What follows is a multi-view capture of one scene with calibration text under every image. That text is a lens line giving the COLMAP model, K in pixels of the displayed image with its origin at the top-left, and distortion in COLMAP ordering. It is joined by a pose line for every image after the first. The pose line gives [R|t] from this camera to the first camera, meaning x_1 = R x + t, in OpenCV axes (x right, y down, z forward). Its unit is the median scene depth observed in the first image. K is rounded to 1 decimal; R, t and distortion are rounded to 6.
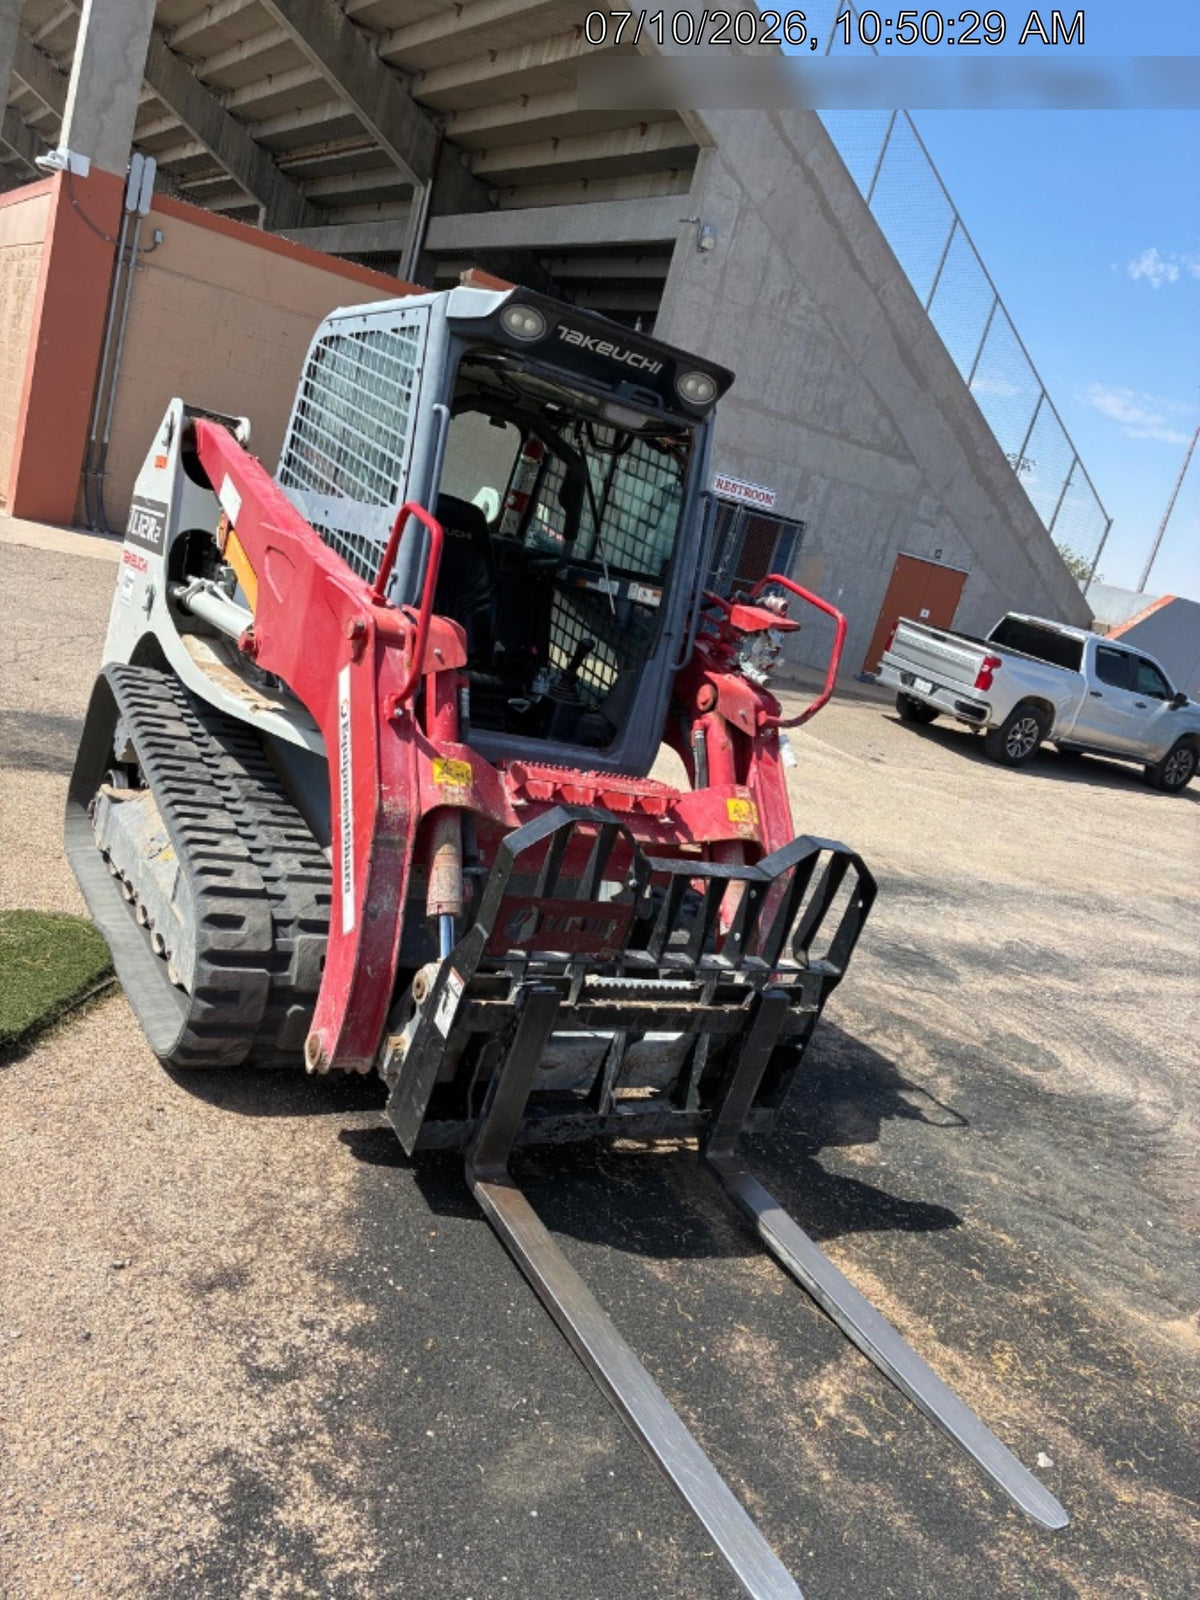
lens RADIAL K [[1210.7, 0, 574.5], [0, 1210.7, 799.2], [0, 0, 1]] dist [0.029893, -0.000453]
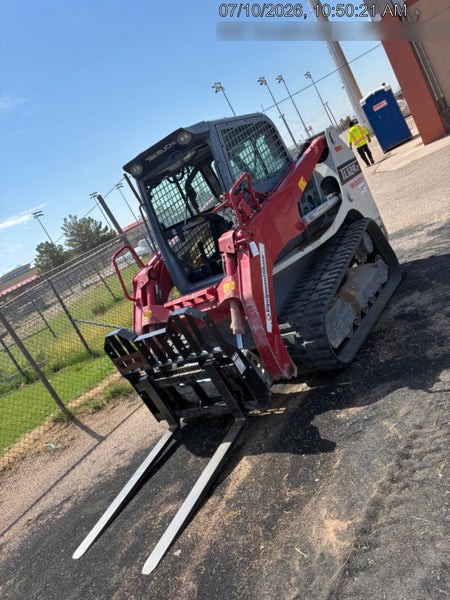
lens RADIAL K [[466.0, 0, 224.2], [0, 466.0, 310.2], [0, 0, 1]] dist [0.015928, 0.003593]
pose [[0.270281, -0.202881, -0.941163, 0.872039], [0.347187, 0.932312, -0.101269, 0.125970], [0.898003, -0.299389, 0.322424, 0.552594]]
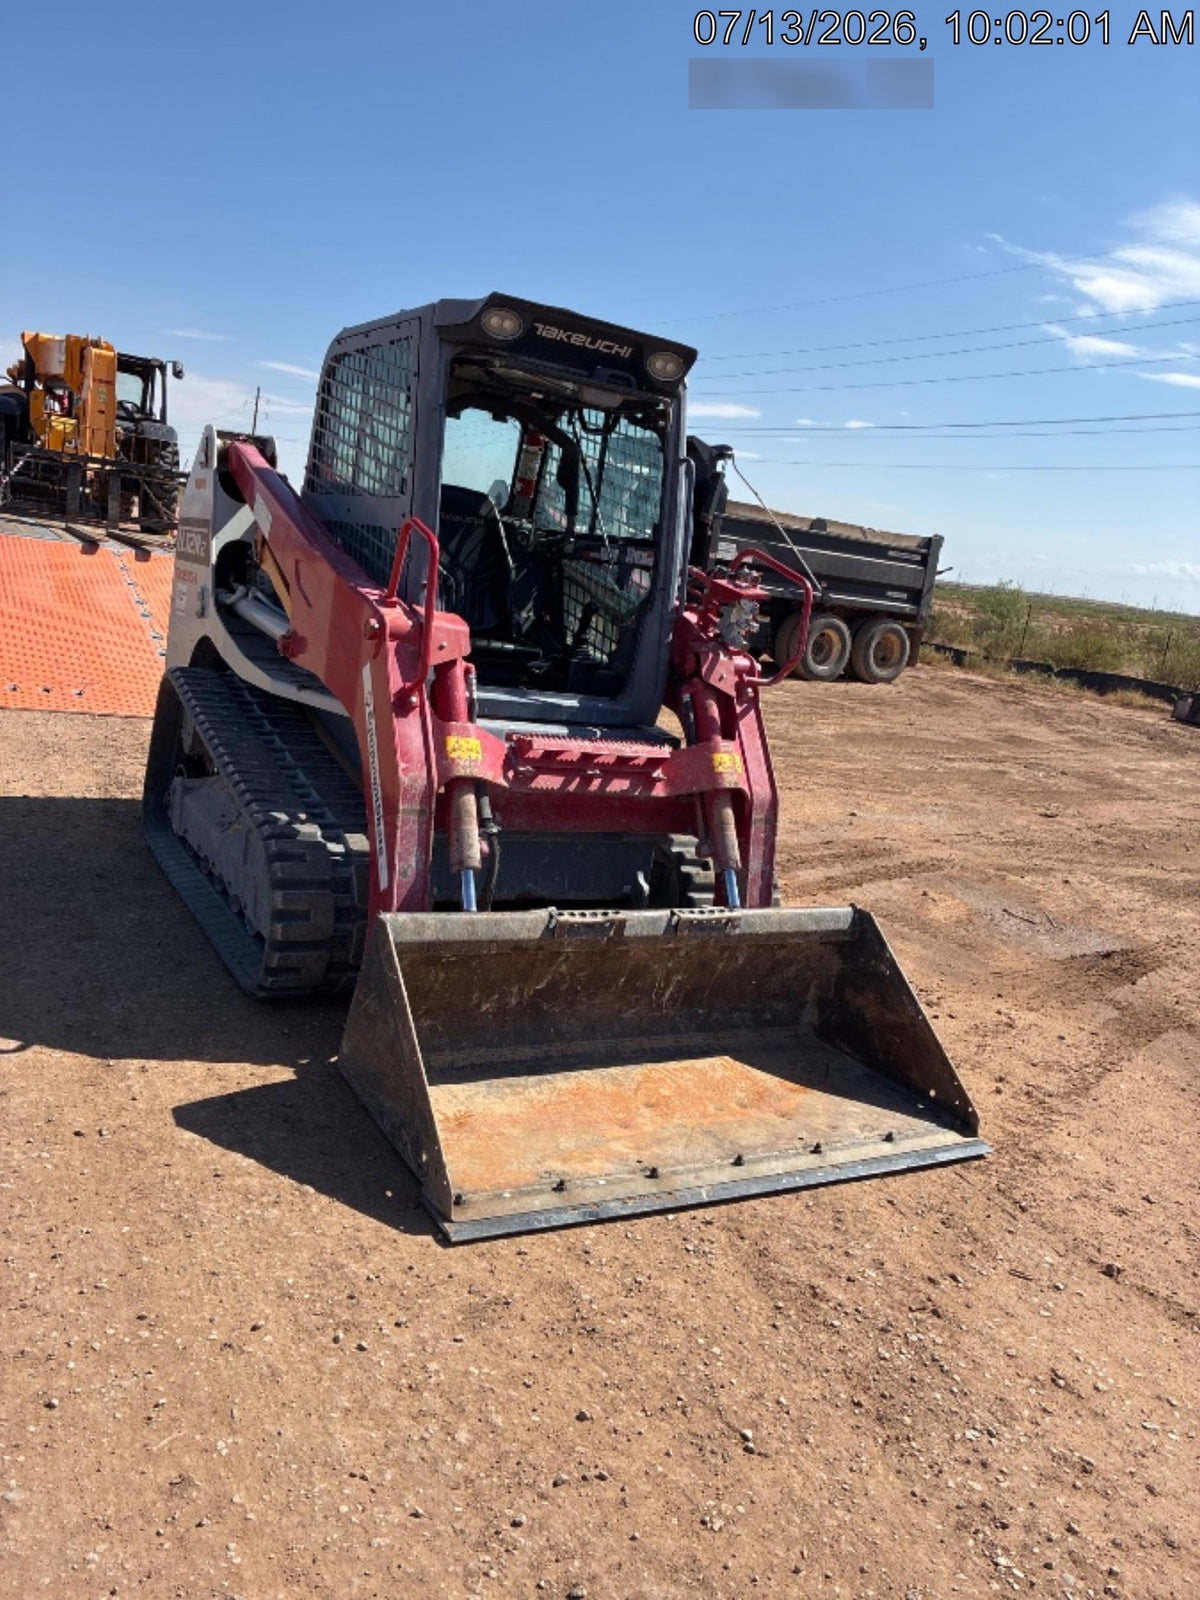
lens RADIAL K [[1213.2, 0, 600.0], [0, 1213.2, 800.0], [0, 0, 1]] dist [0.006256, 0.001277]
pose [[0.995543, -0.086219, -0.038219, 0.042718], [0.086127, 0.996276, -0.004043, 0.050043], [0.038425, 0.000733, 0.999261, -0.101062]]
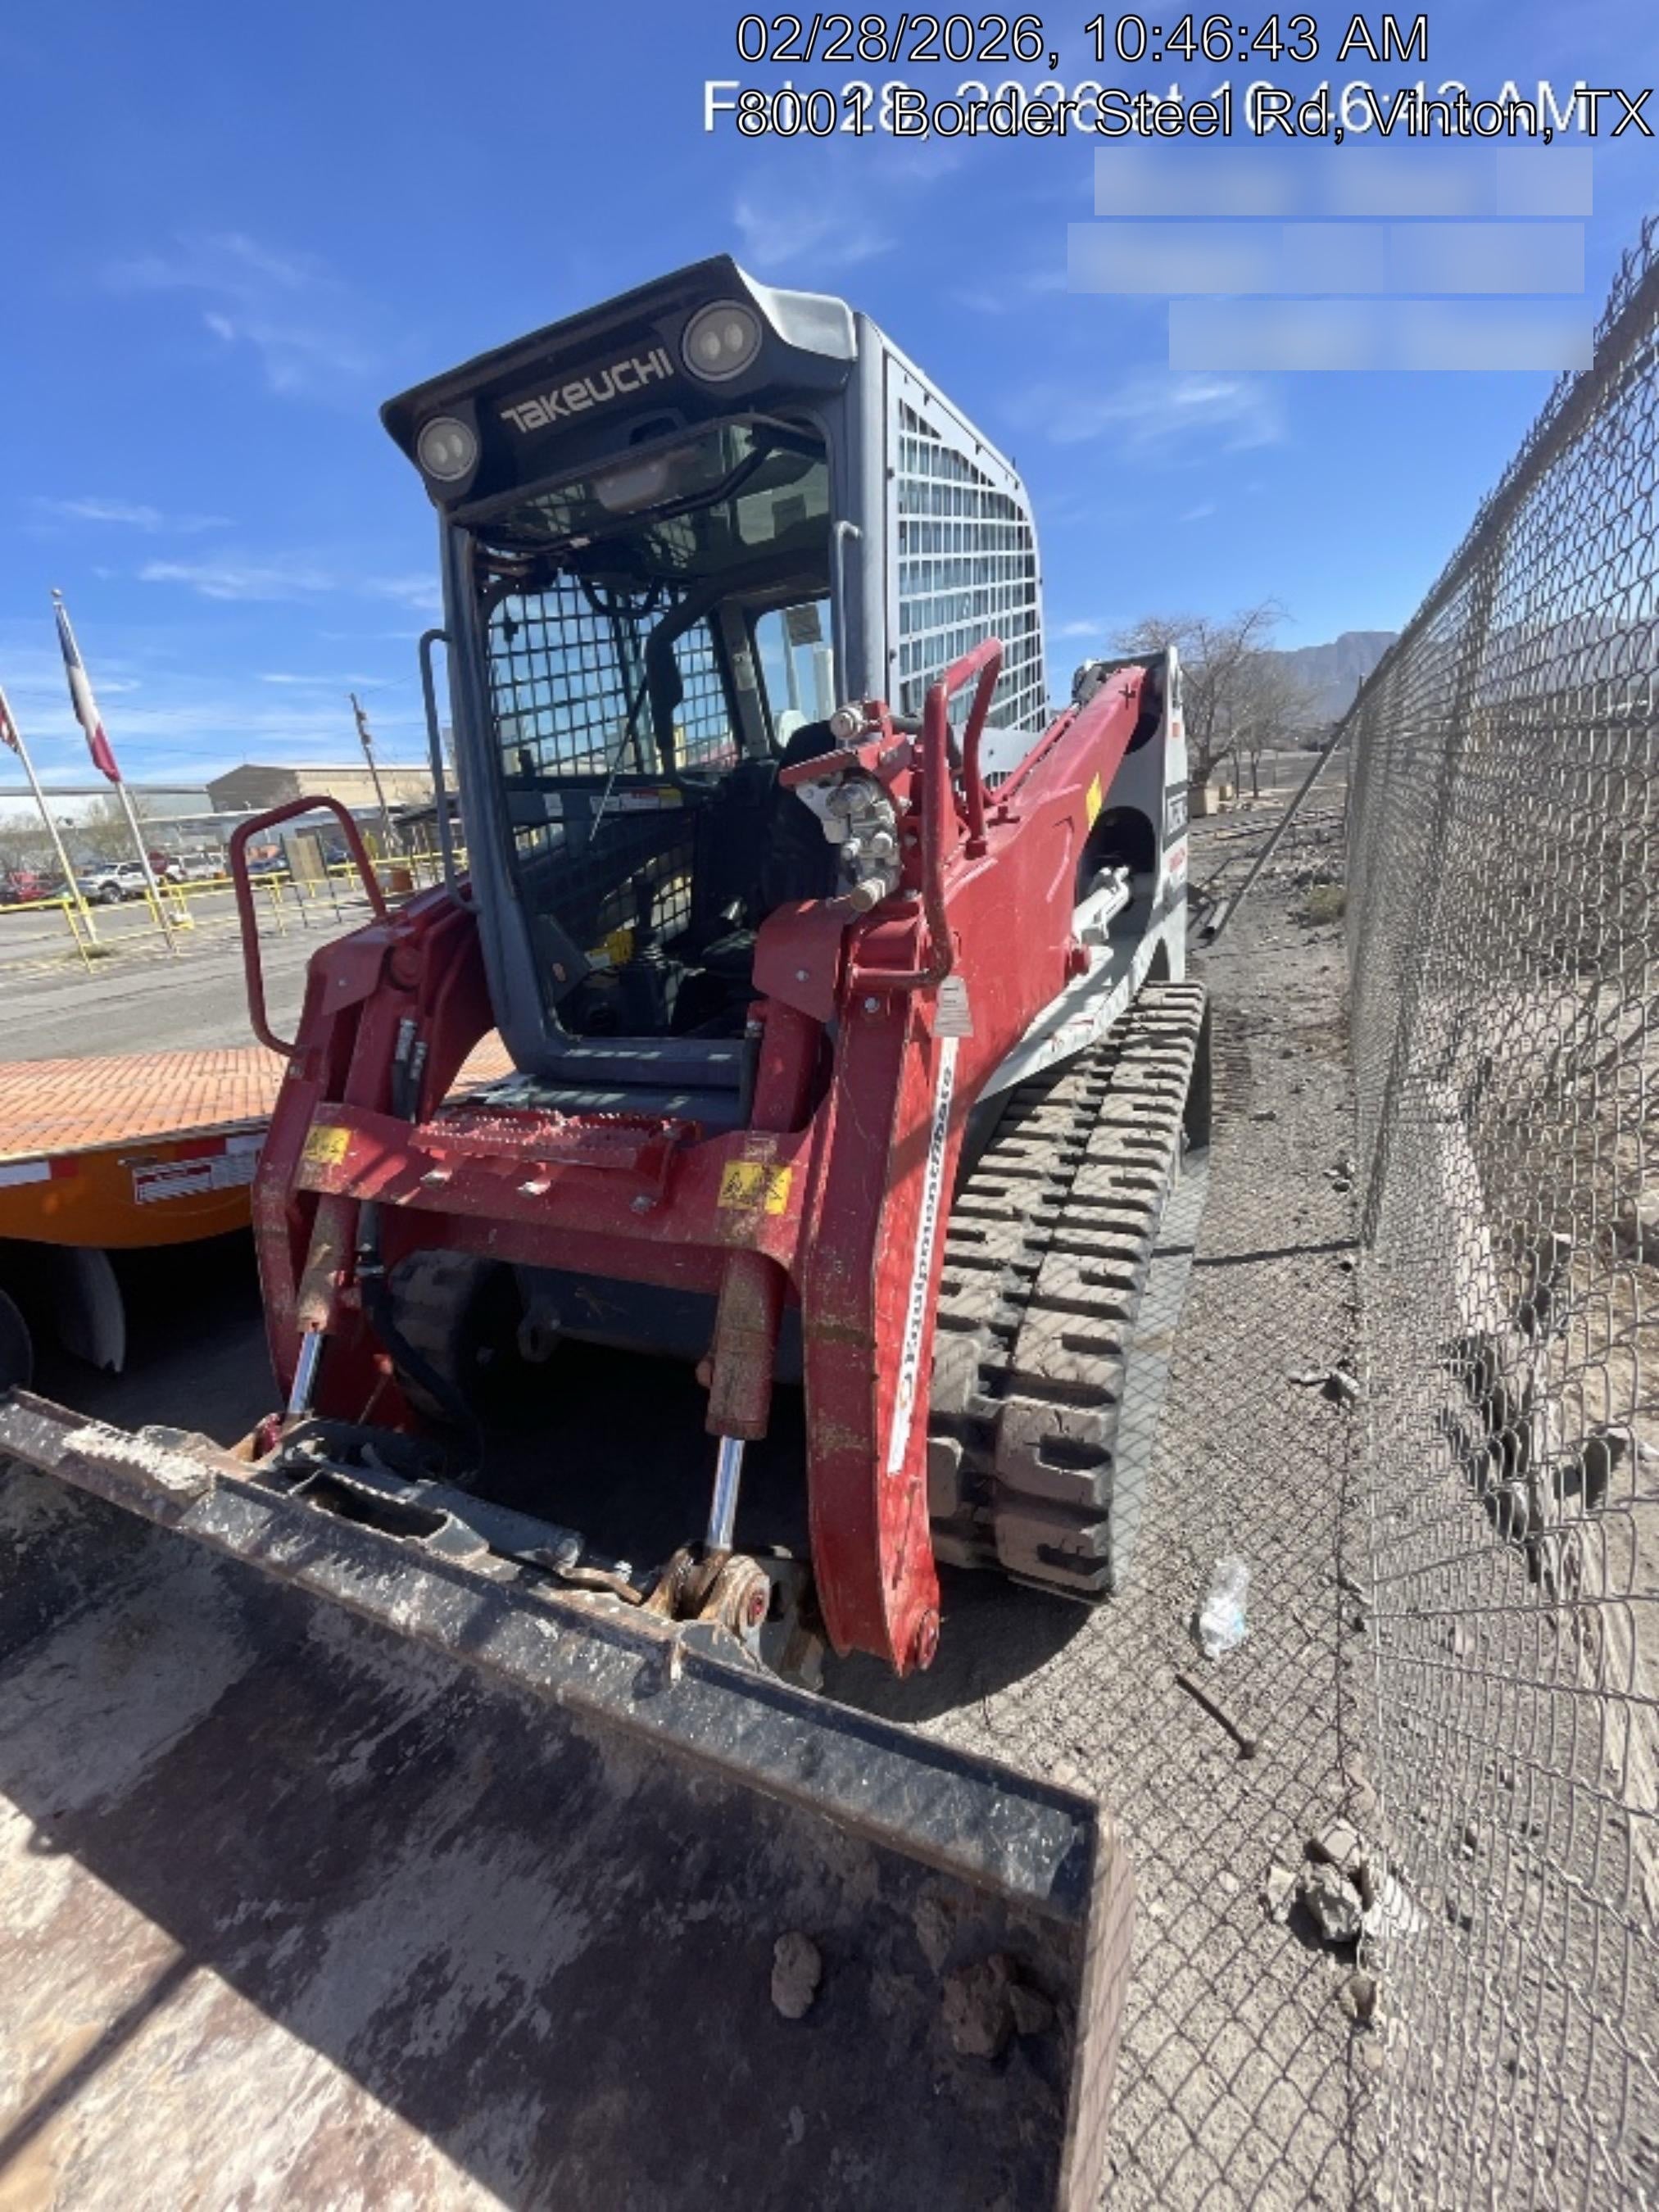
lens RADIAL K [[876.6, 0, 835.0], [0, 876.6, 1115.2], [0, 0, 1]] dist [-0.002293, -0.000168]
pose [[0.518869, -0.010567, -0.854788, 0.380691], [0.081455, 0.995985, 0.037132, -0.018326], [0.850964, -0.088893, 0.517647, 0.709372]]
